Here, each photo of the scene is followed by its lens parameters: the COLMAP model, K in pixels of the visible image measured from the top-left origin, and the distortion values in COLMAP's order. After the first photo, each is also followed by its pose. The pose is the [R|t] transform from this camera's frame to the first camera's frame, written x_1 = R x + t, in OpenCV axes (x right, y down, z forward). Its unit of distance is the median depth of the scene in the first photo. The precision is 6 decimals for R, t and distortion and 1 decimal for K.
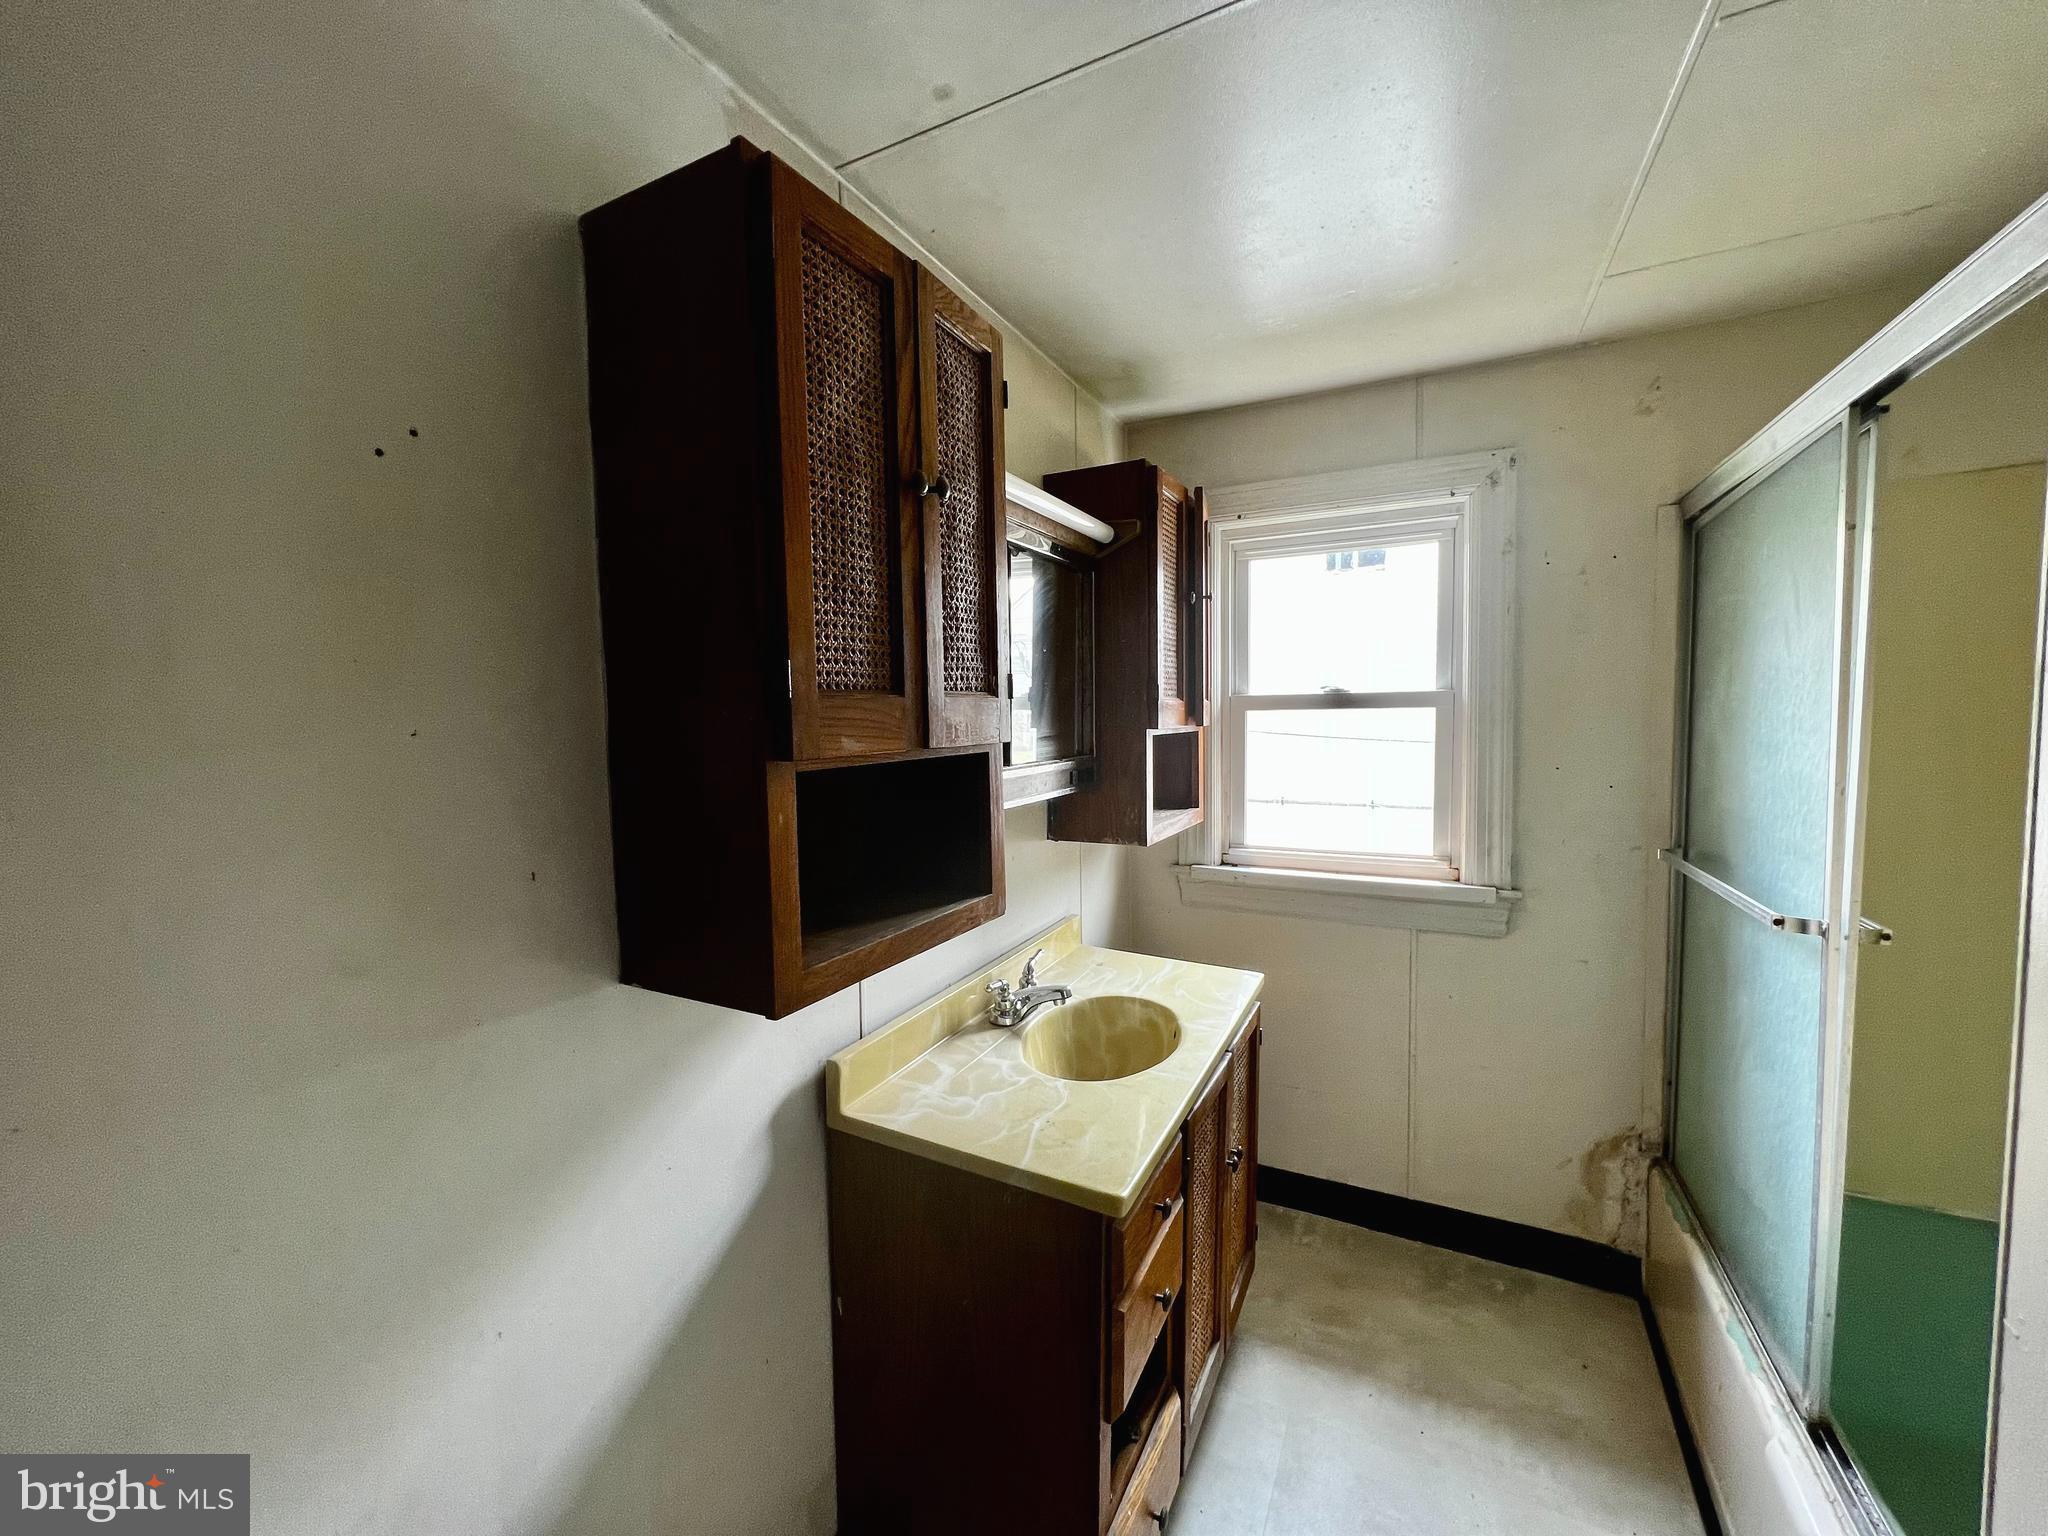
lens RADIAL K [[817.6, 0, 1021.2], [0, 817.6, 768.2], [0, 0, 1]] dist [-0.001704, 0.000576]
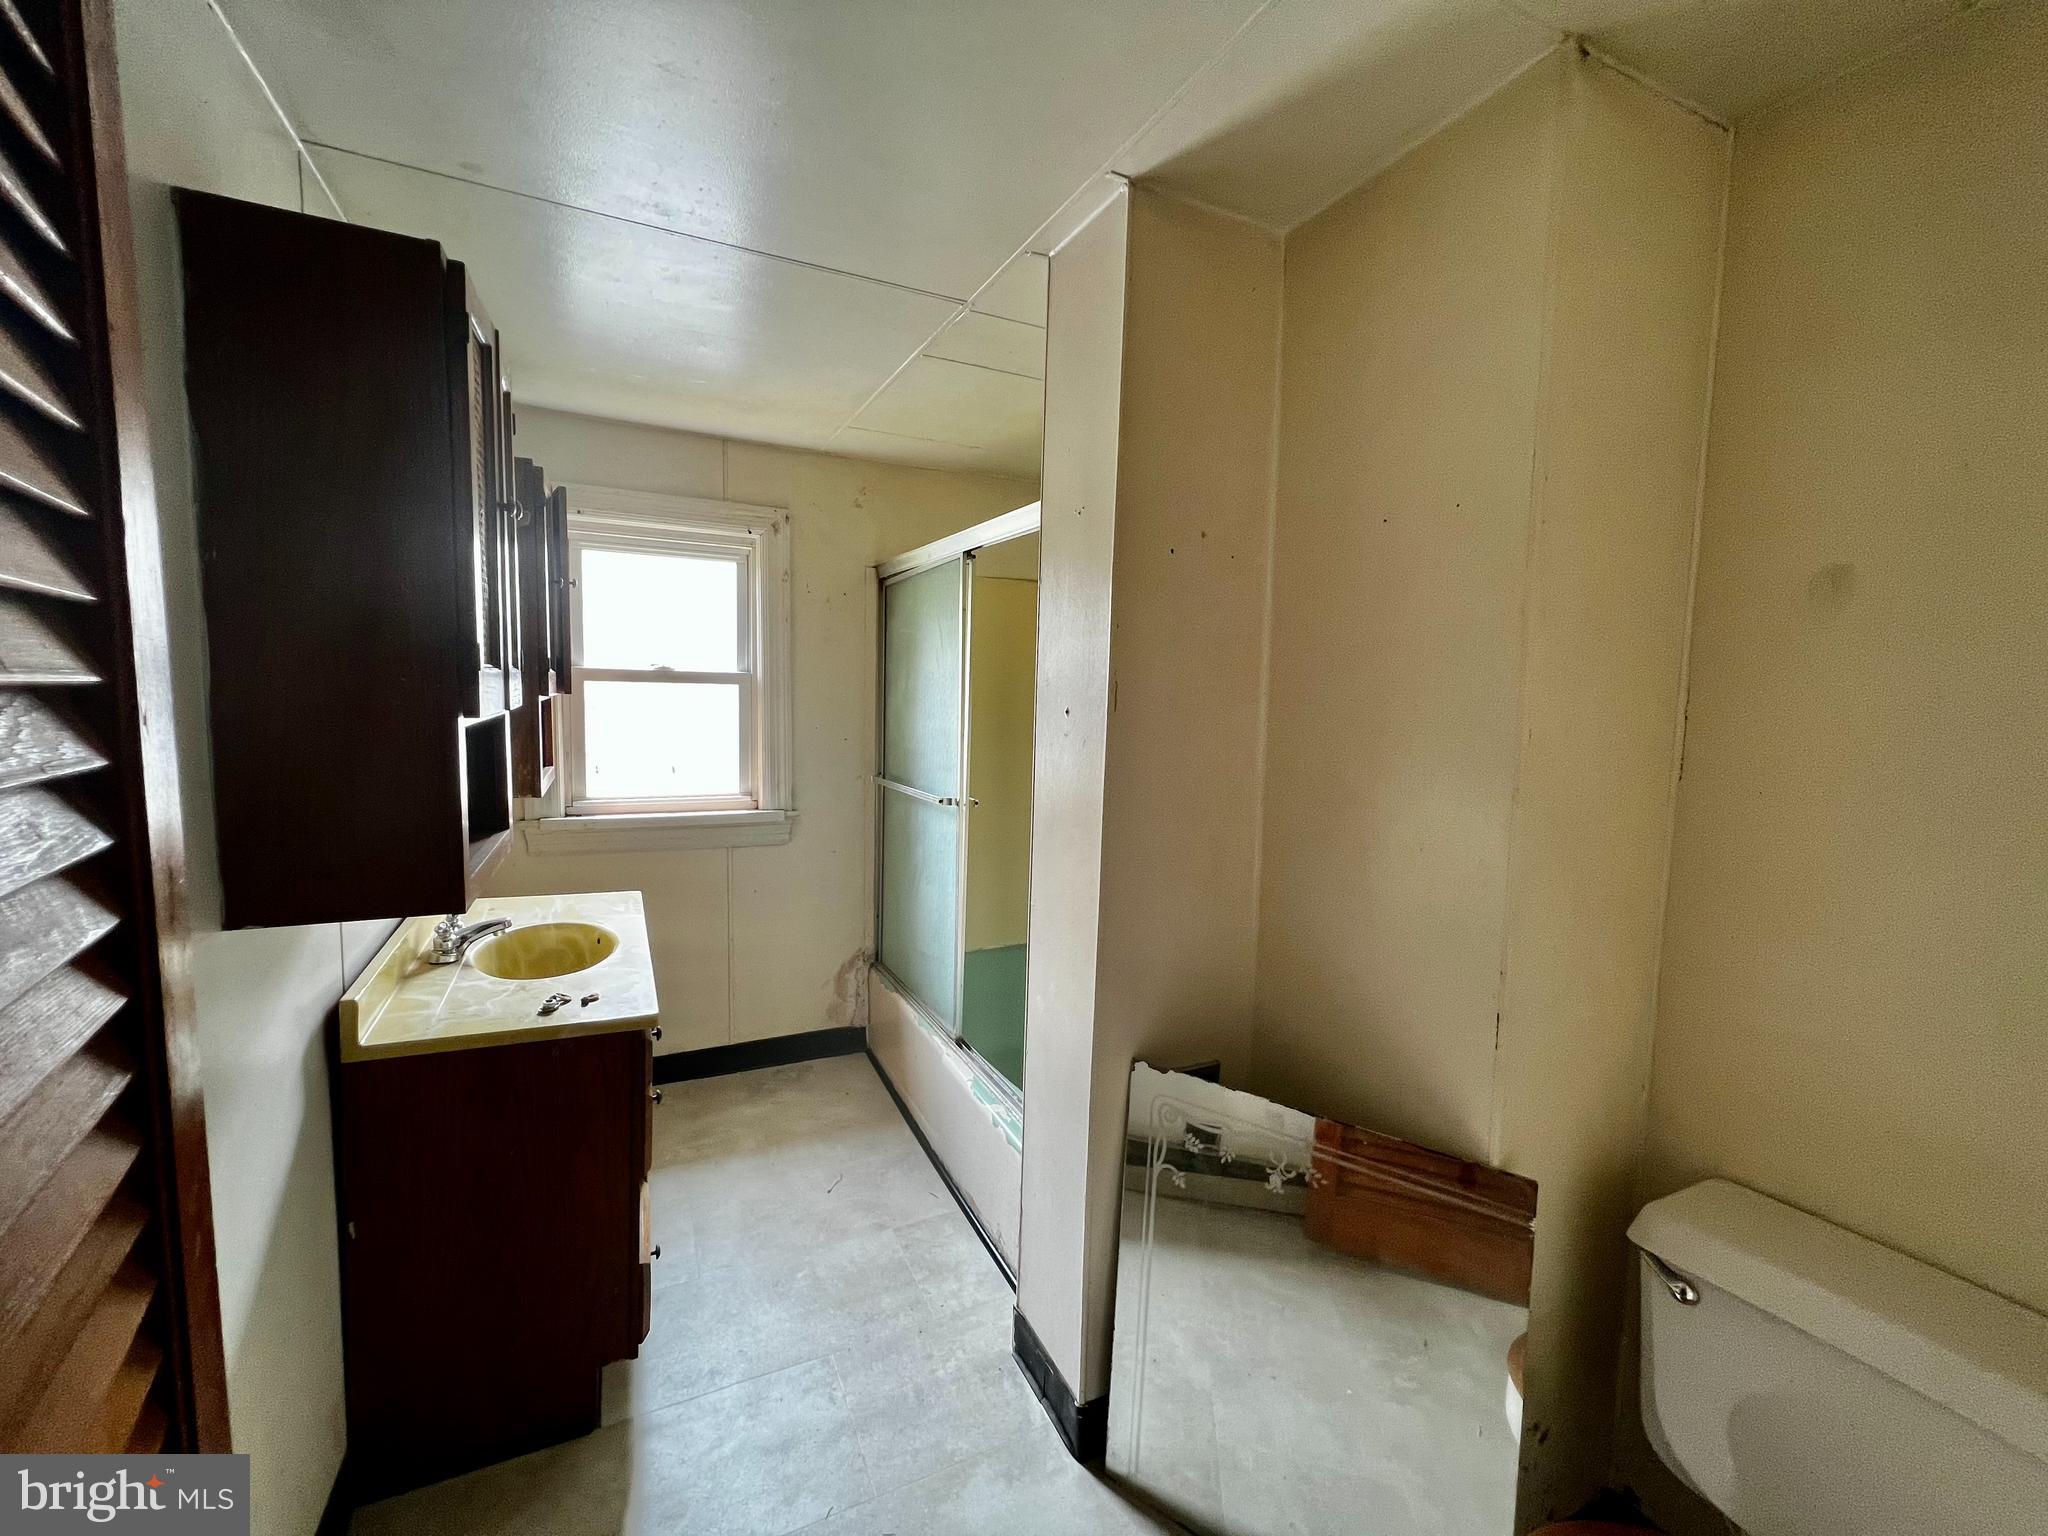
lens RADIAL K [[817.6, 0, 1021.2], [0, 817.6, 768.2], [0, 0, 1]] dist [-0.001704, 0.000576]
pose [[0.597111, -0.045467, 0.800869, -0.353929], [0.013925, 0.998829, 0.046324, 0.009747], [-0.802038, -0.016508, 0.597045, -0.227141]]
